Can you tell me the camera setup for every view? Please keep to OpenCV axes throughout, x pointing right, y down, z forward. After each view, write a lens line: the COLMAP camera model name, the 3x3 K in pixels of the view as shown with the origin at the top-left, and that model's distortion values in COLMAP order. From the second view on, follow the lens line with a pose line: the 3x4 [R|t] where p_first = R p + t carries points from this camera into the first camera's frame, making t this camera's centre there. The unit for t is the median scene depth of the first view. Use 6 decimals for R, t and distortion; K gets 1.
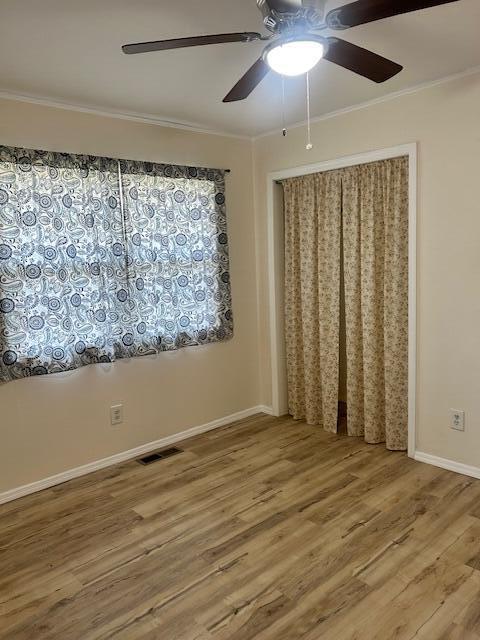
lens RADIAL K [[475.7, 0, 235.6], [0, 475.7, 319.5], [0, 0, 1]] dist [0.038842, -0.050621]
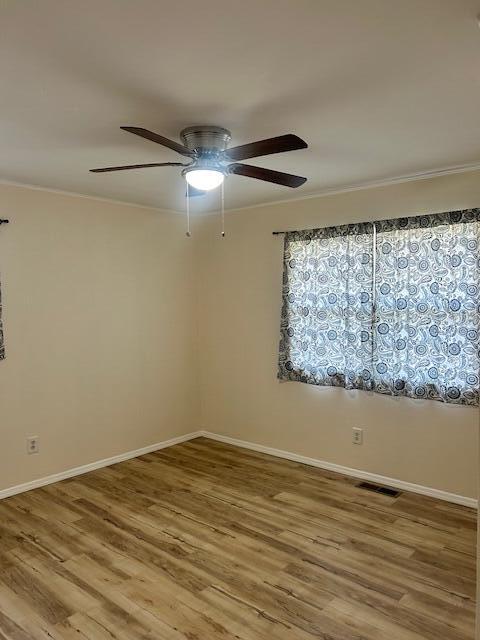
lens RADIAL K [[475.7, 0, 235.6], [0, 475.7, 319.5], [0, 0, 1]] dist [0.038842, -0.050621]
pose [[0.125903, 0.087118, -0.988210, 0.960572], [-0.128761, 0.989145, 0.070796, -0.146676], [0.983651, 0.118330, 0.135754, 0.573970]]
